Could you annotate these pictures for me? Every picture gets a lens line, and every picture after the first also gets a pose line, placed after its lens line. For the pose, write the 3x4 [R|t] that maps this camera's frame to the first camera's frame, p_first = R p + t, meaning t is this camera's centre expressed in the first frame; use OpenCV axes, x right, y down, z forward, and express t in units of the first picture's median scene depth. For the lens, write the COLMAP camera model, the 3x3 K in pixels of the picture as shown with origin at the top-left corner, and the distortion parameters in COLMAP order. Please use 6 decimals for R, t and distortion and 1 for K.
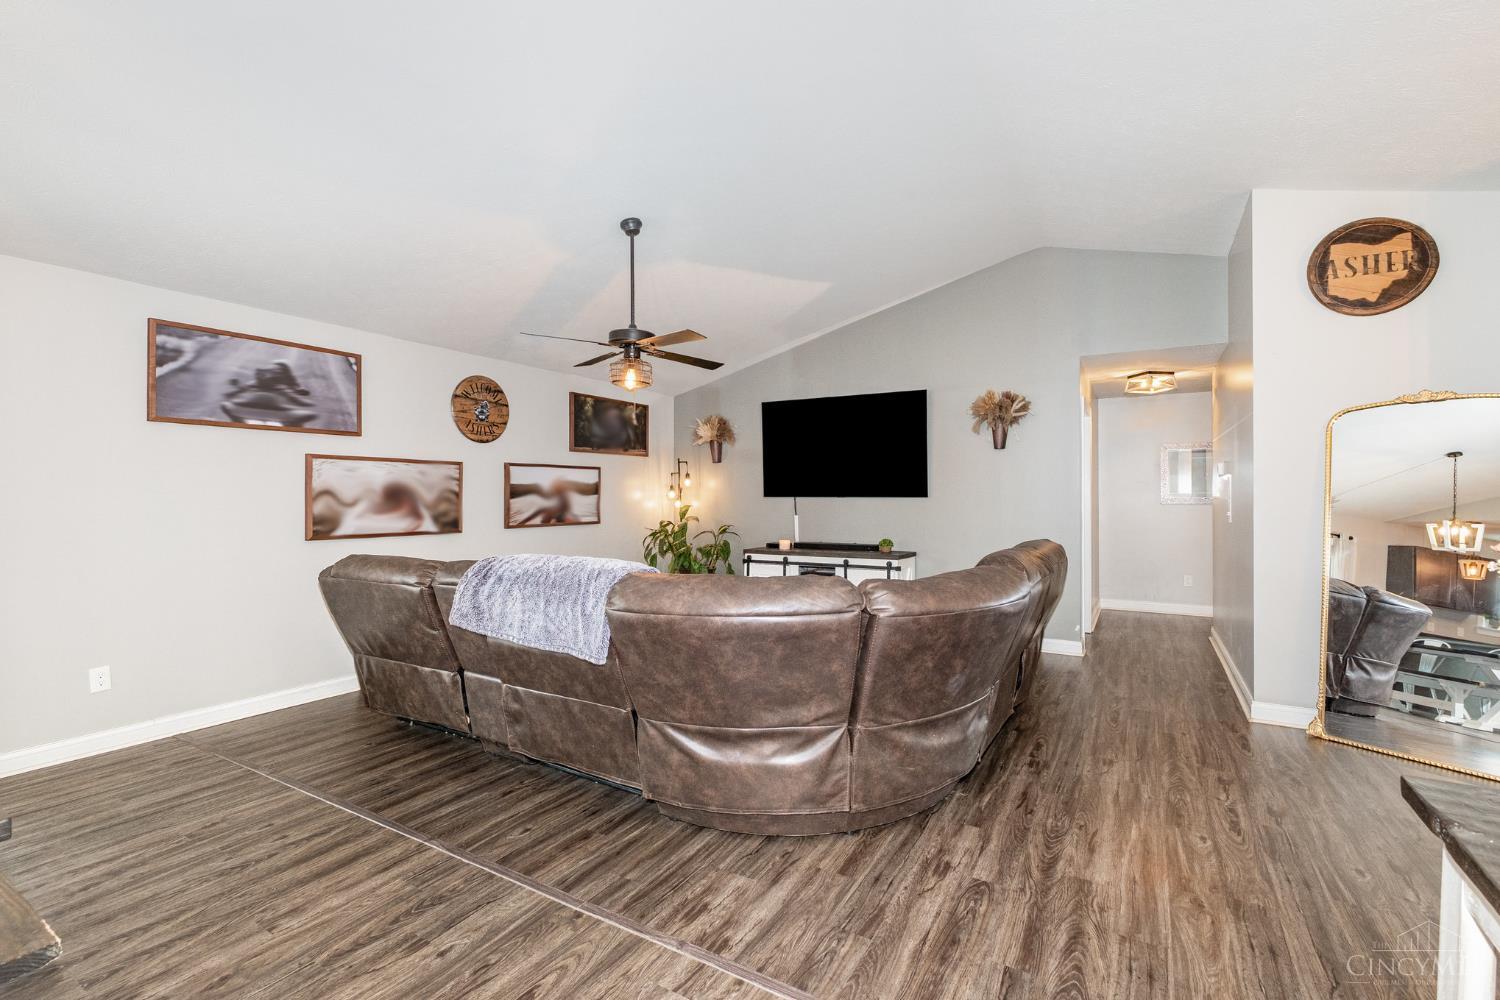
lens RADIAL K [[660.1, 0, 750.0], [0, 660.1, 500.0], [0, 0, 1]] dist [-0.001762, -0.000213]
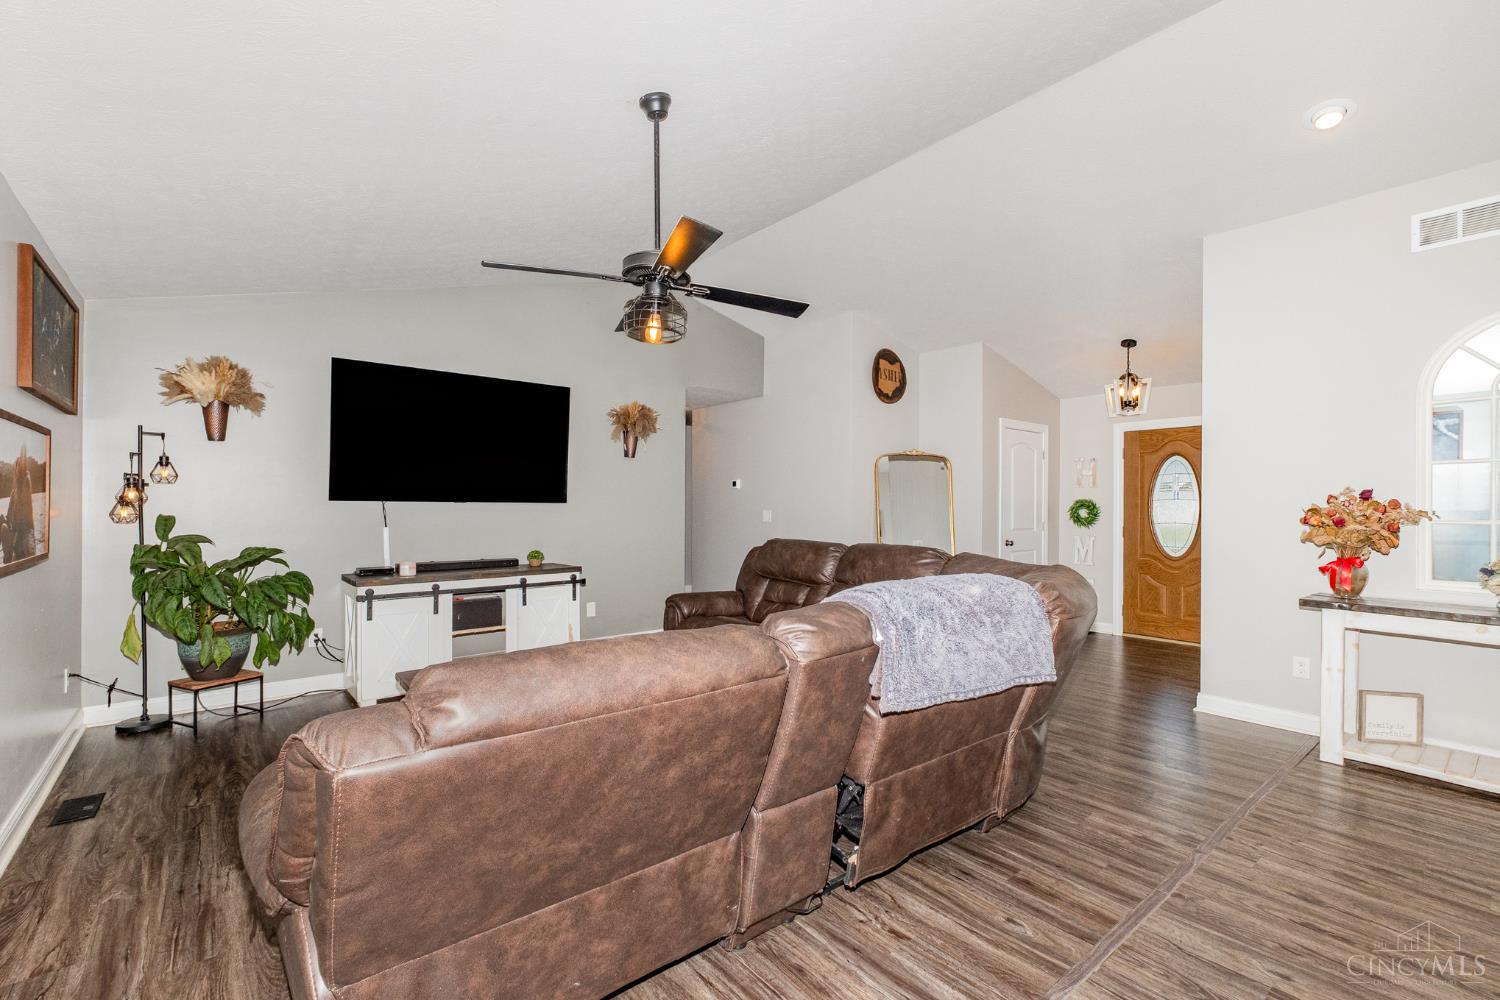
lens RADIAL K [[660.1, 0, 750.0], [0, 660.1, 500.0], [0, 0, 1]] dist [-0.001762, -0.000213]
pose [[0.342696, 0.010558, 0.939387, -0.786677], [-0.003148, 0.999944, -0.010090, 0.000552], [-0.939441, 0.000500, 0.342710, 0.670177]]
